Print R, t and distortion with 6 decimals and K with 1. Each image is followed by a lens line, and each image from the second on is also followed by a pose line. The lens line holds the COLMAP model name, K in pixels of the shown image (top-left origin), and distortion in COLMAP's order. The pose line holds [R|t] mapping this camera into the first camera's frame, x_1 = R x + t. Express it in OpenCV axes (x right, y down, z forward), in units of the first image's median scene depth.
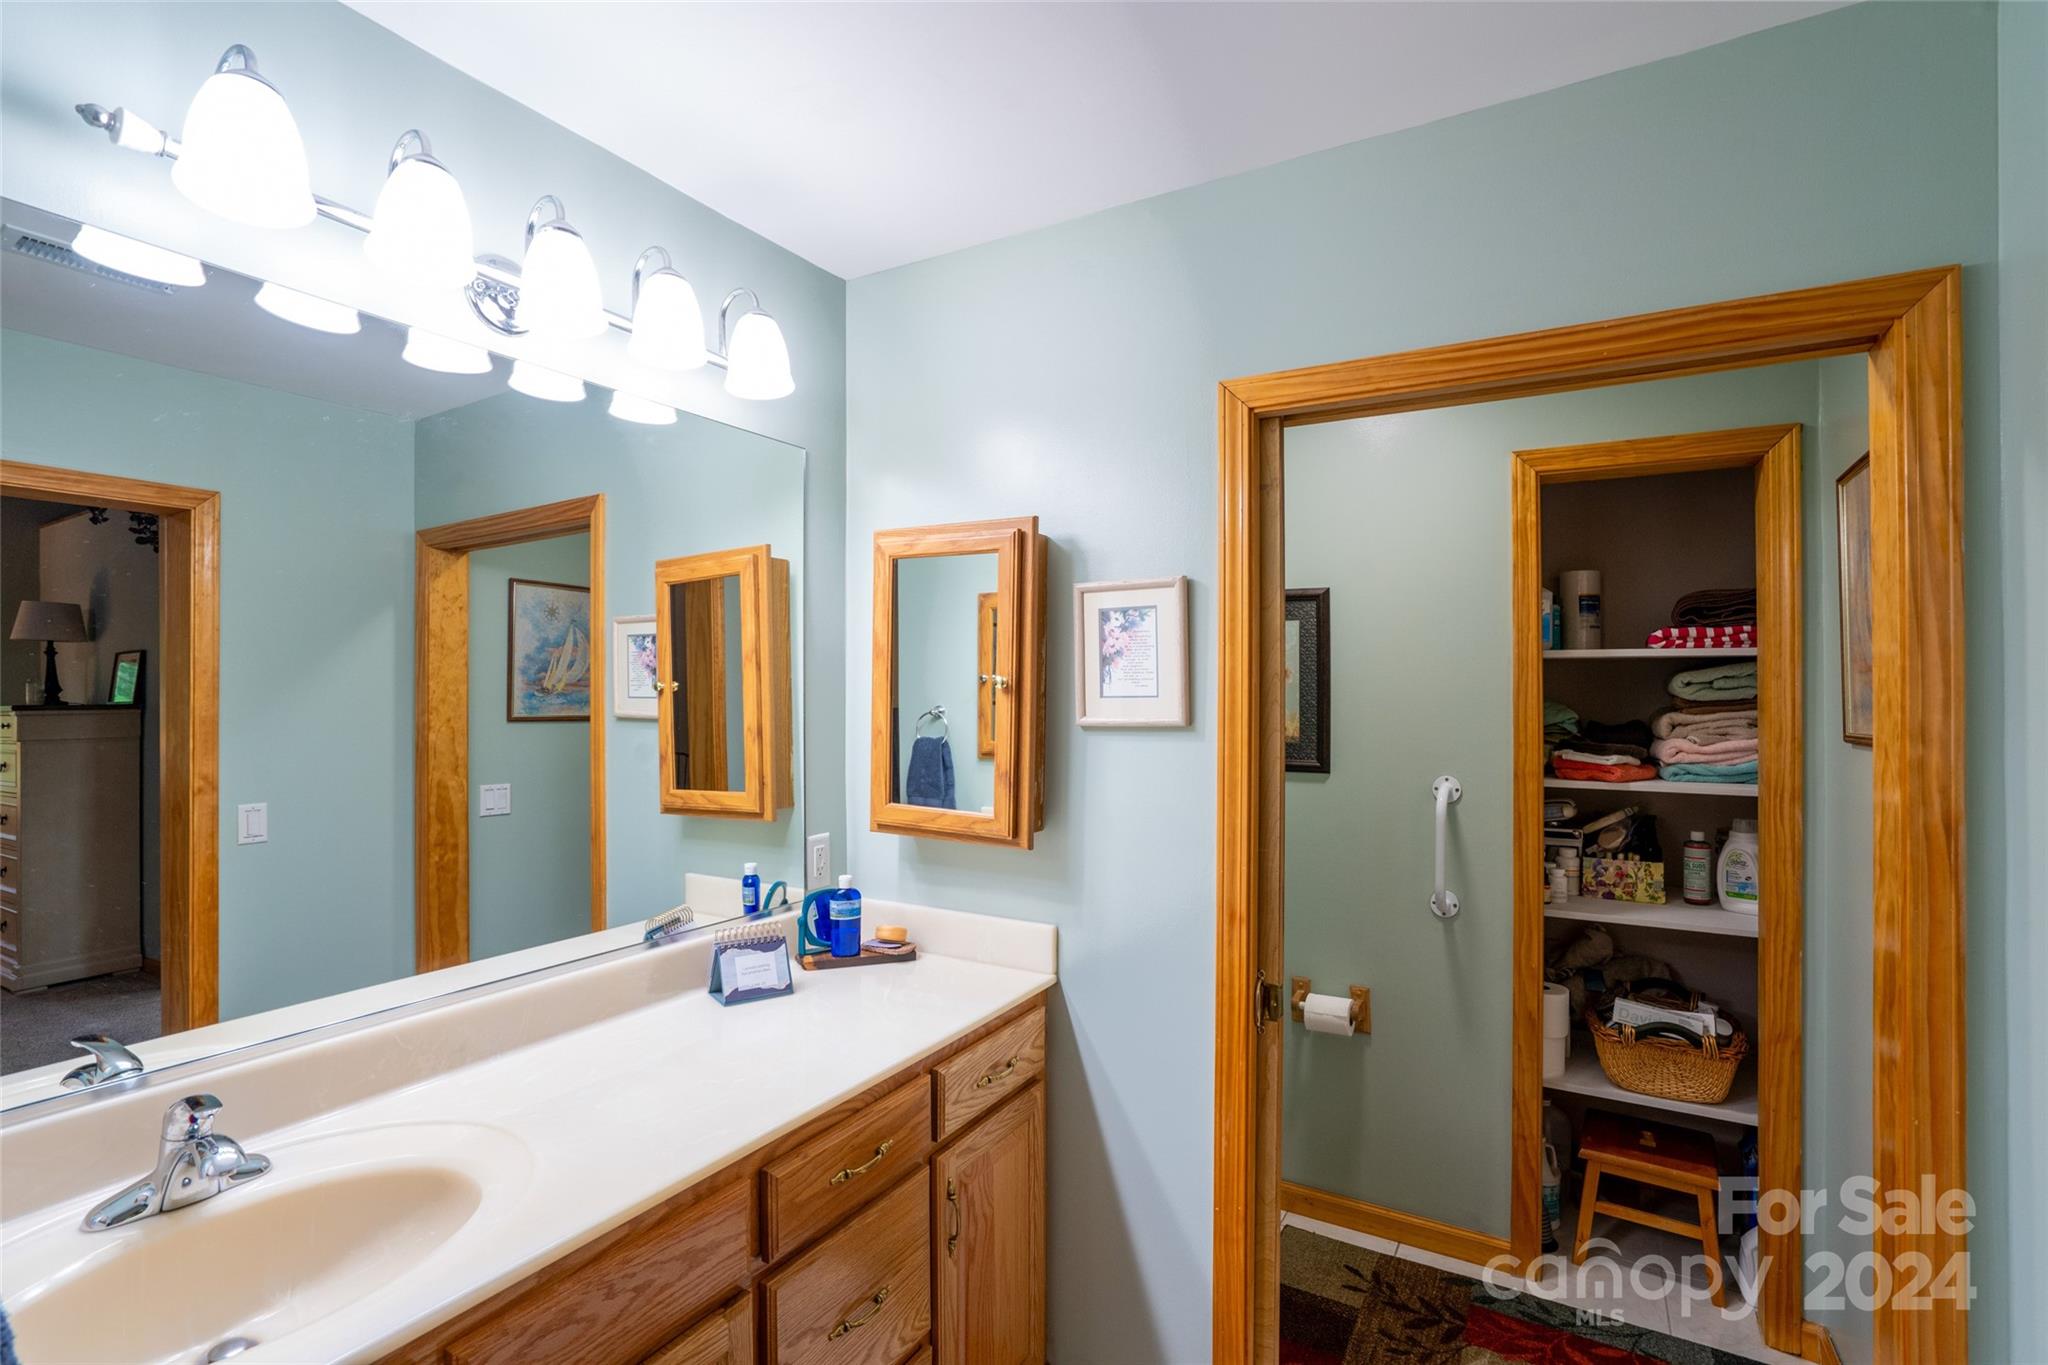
lens RADIAL K [[939.9, 0, 1024.0], [0, 939.9, 682.5], [0, 0, 1]] dist [-0.083531, 0.000260]
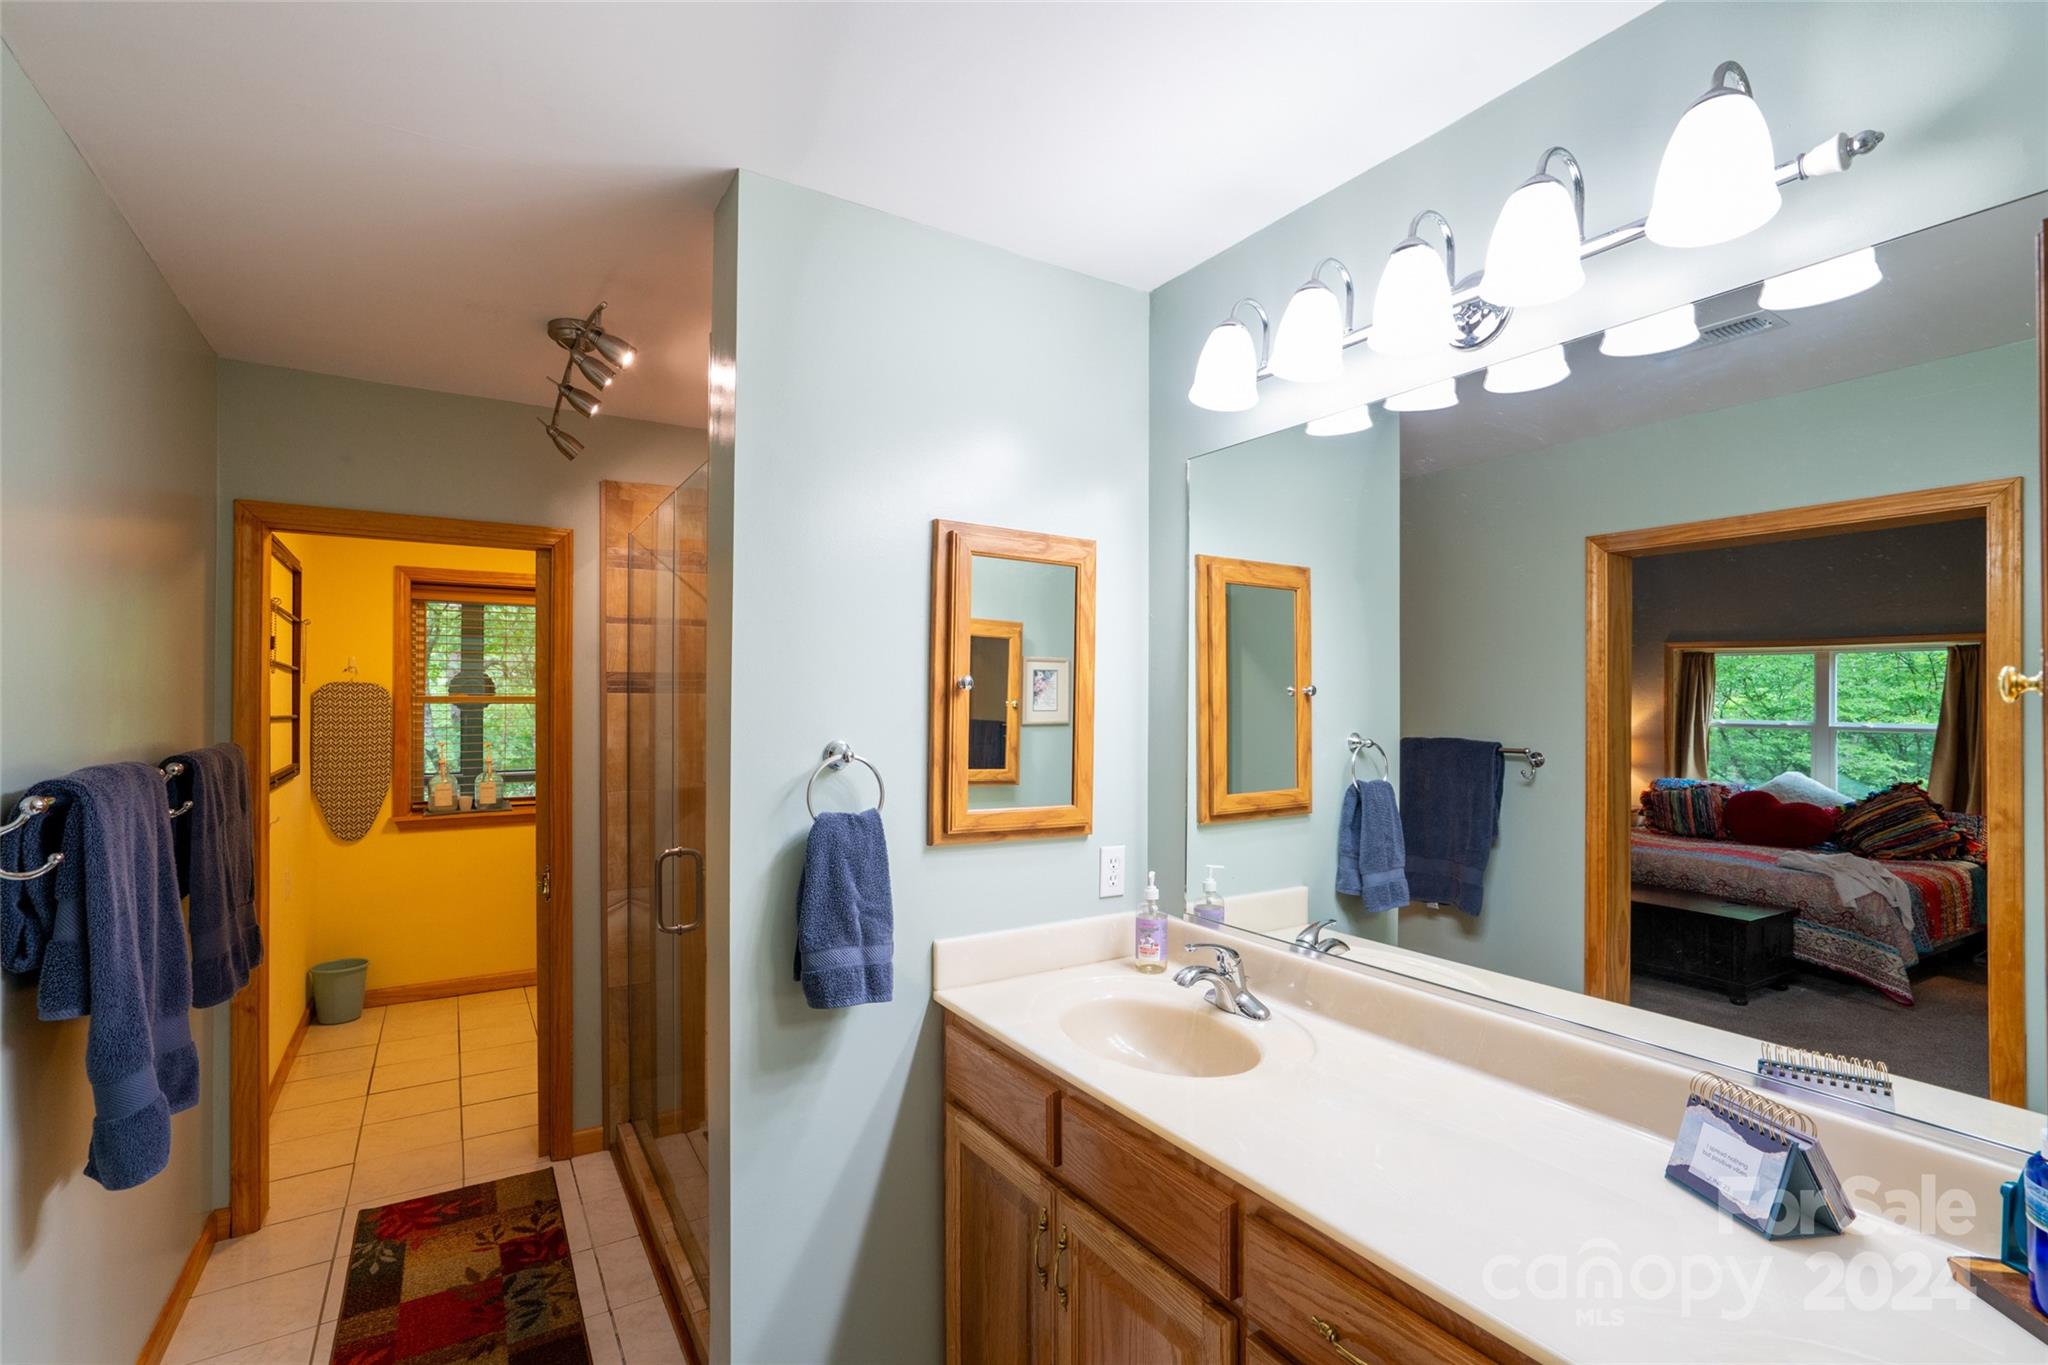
lens RADIAL K [[945.4, 0, 1027.4], [0, 945.4, 681.7], [0, 0, 1]] dist [-0.040275, 0.015841]
pose [[-0.475661, -0.025181, -0.879268, 0.538077], [-0.001975, 0.999618, -0.027560, 0.012394], [0.879627, -0.011373, -0.475529, 0.999675]]
